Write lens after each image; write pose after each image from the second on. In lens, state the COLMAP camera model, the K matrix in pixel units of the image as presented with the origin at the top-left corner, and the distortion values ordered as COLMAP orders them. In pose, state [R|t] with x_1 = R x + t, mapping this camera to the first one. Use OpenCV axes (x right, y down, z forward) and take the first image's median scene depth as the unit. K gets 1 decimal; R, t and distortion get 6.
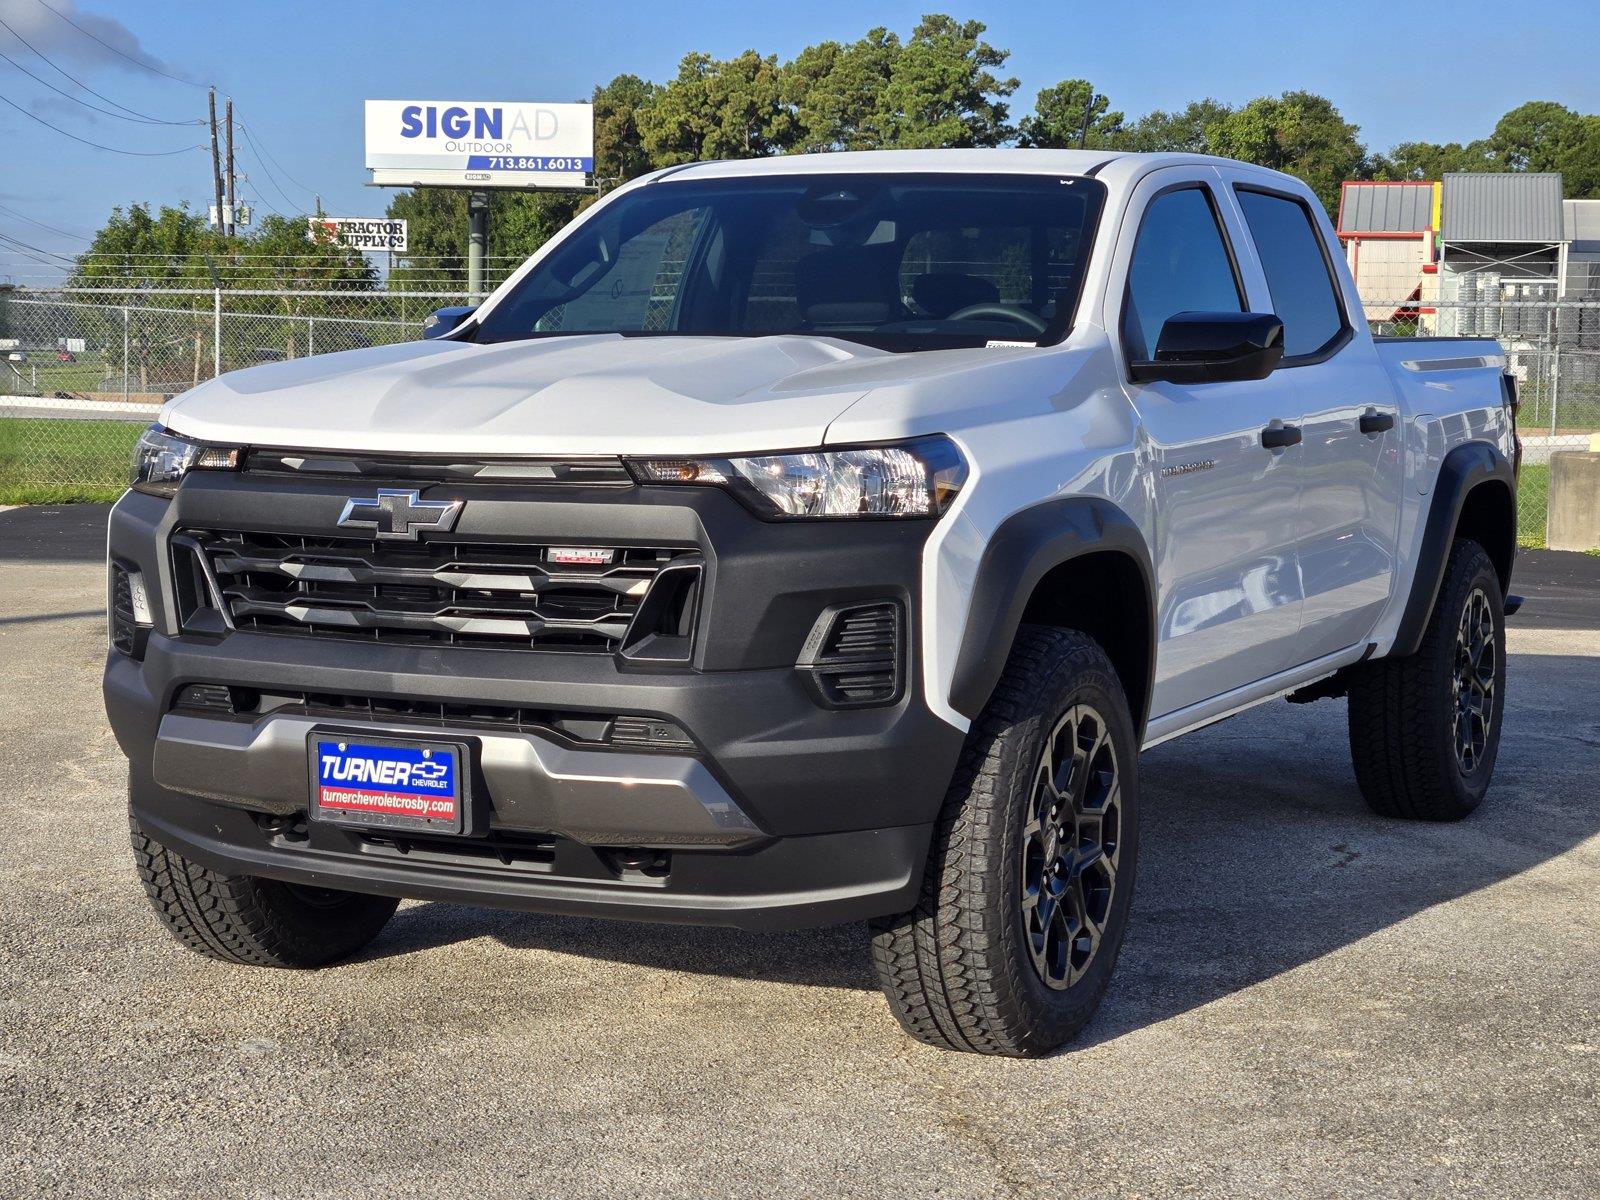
lens RADIAL K [[3186.0, 0, 801.8], [0, 3186.0, 557.2], [0, 0, 1]] dist [-0.631189, 5.981490]
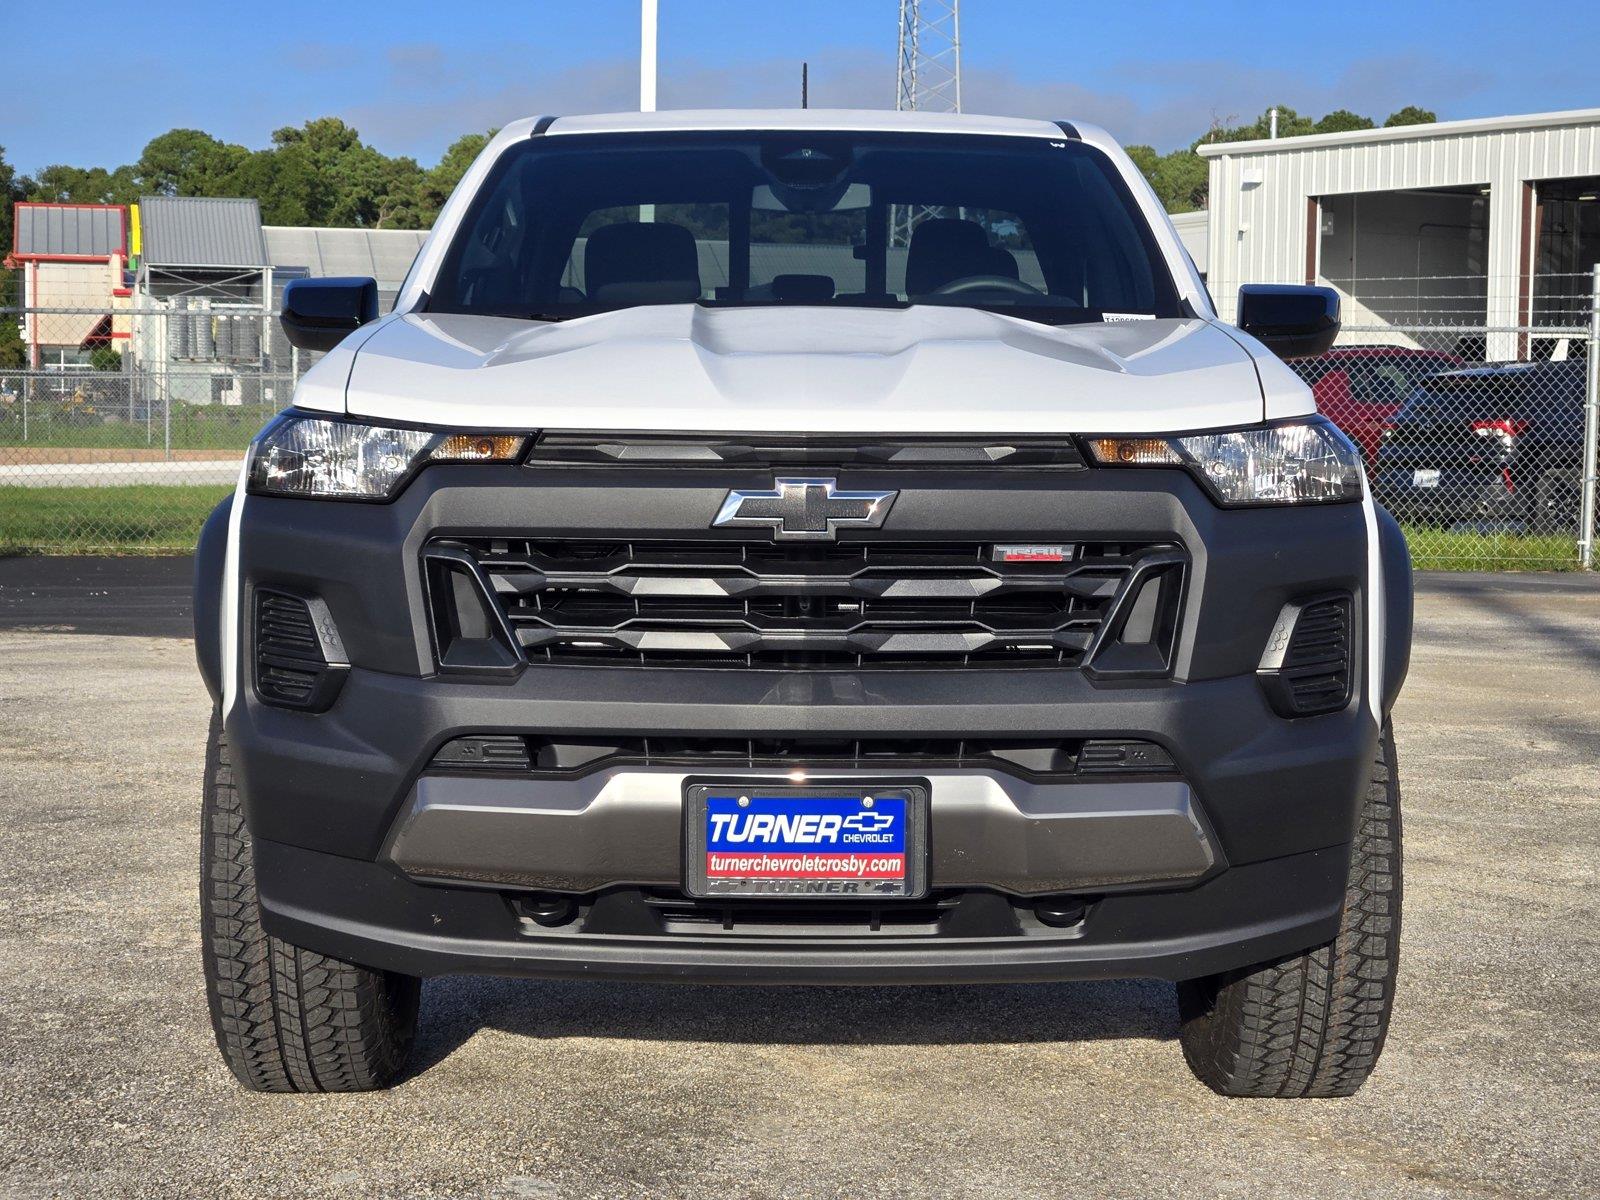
lens RADIAL K [[3186.0, 0, 801.8], [0, 3186.0, 557.2], [0, 0, 1]] dist [-0.631189, 5.981490]
pose [[0.896991, -0.029049, 0.441093, -0.485964], [0.033359, 0.999441, -0.002018, 0.000116], [-0.440788, 0.016524, 0.897459, 0.265861]]
